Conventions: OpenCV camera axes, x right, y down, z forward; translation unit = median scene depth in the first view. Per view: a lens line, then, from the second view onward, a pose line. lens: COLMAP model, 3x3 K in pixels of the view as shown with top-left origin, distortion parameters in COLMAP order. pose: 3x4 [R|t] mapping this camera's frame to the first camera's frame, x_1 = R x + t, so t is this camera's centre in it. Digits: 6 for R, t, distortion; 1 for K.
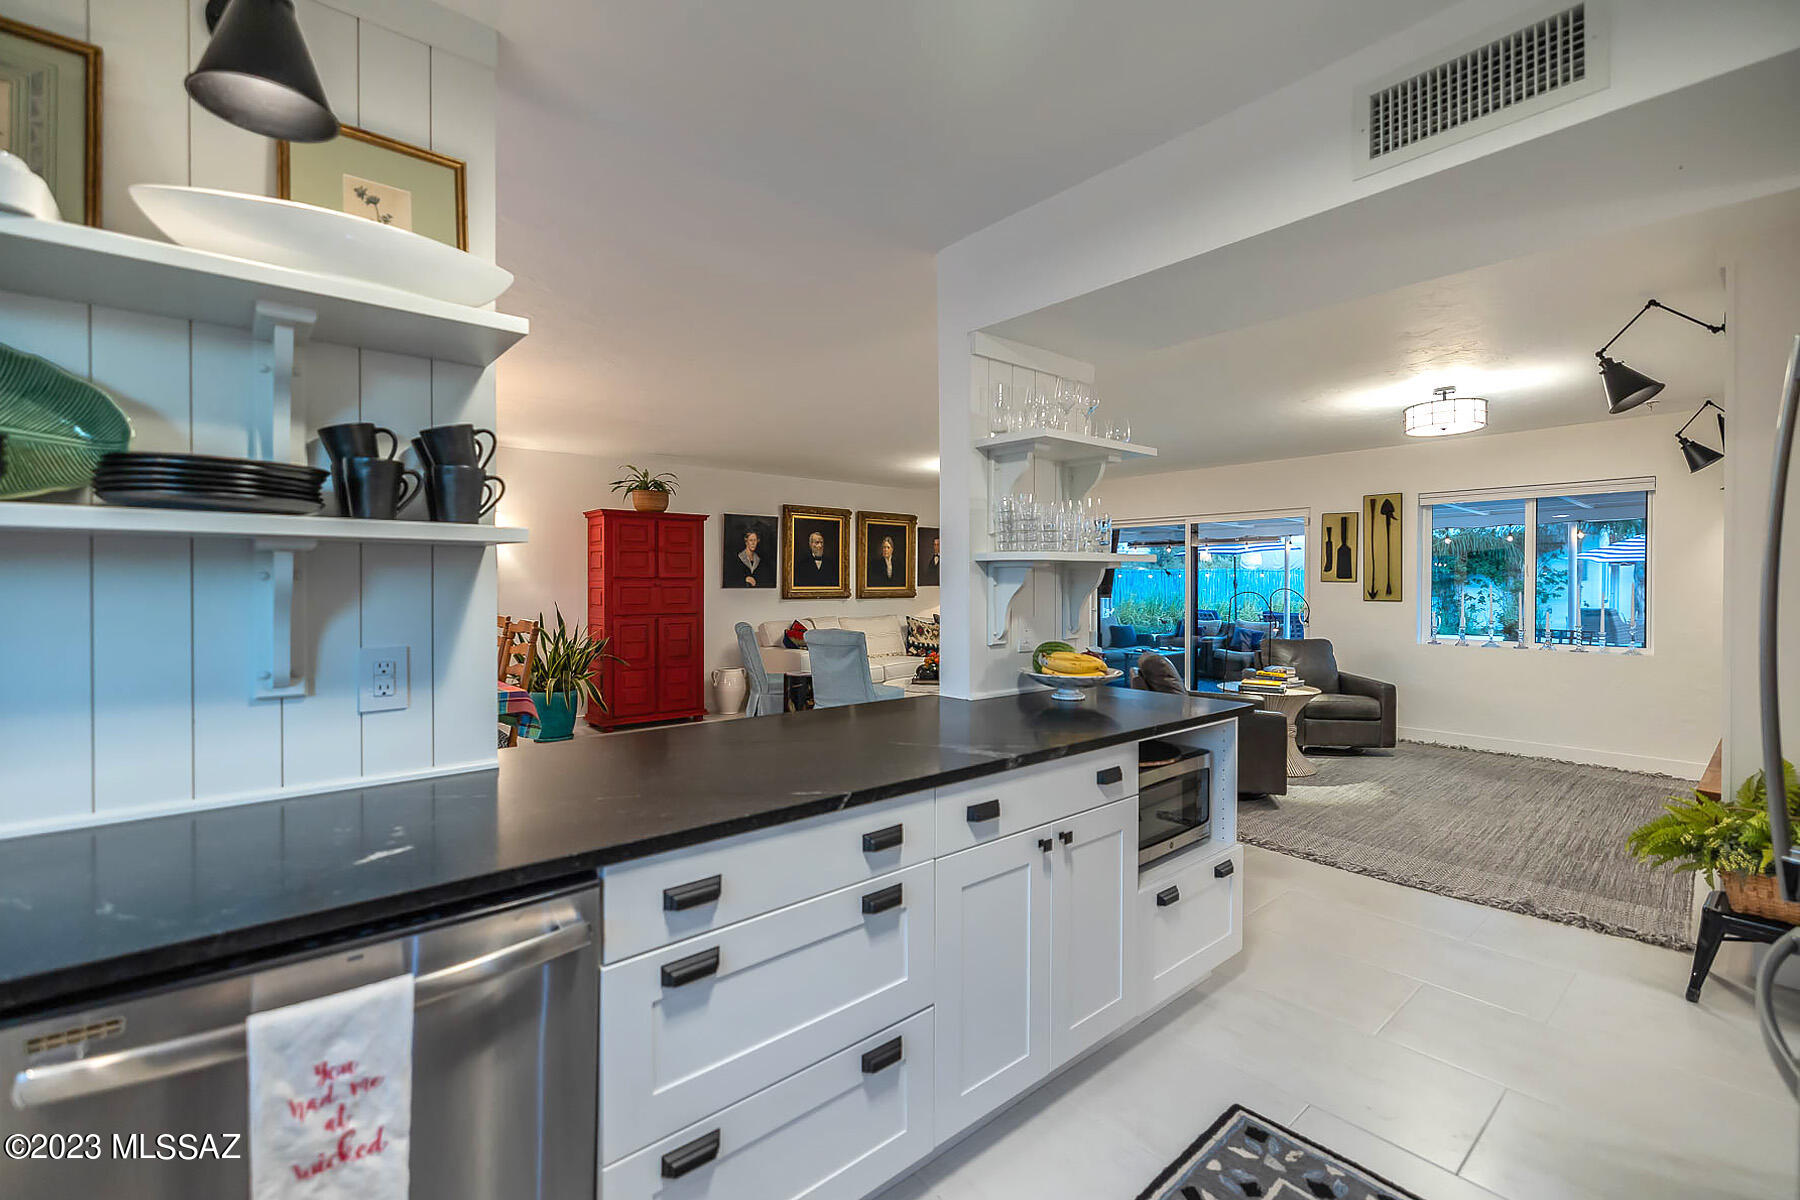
lens RADIAL K [[773.2, 0, 900.3], [0, 773.2, 589.9], [0, 0, 1]] dist [0.000952, 0.000130]
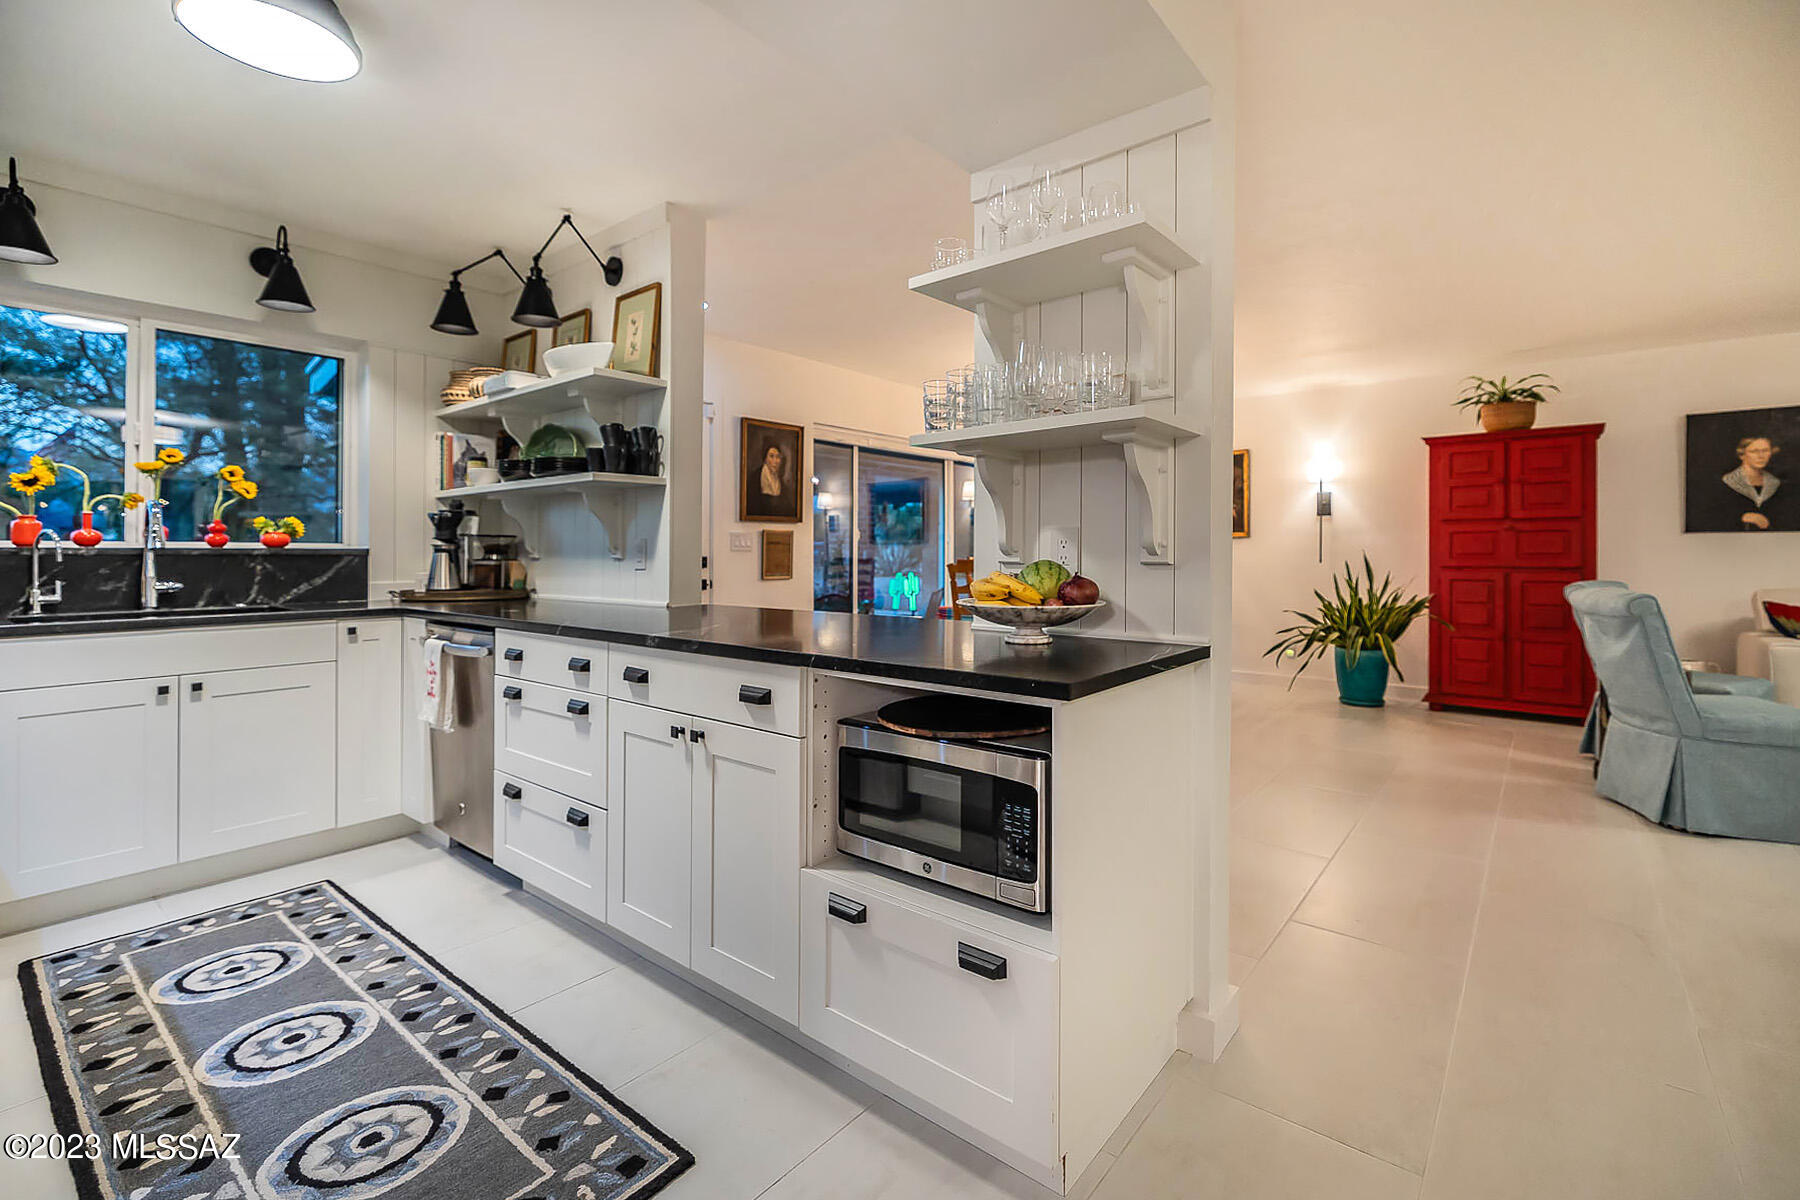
lens RADIAL K [[796.0, 0, 908.6], [0, 796.0, 548.9], [0, 0, 1]] dist [0.000935, 0.000218]
pose [[0.178433, -0.005501, -0.983937, 0.339200], [-0.009874, 0.999924, -0.007381, 0.024903], [0.983903, 0.011032, 0.178365, 0.295096]]
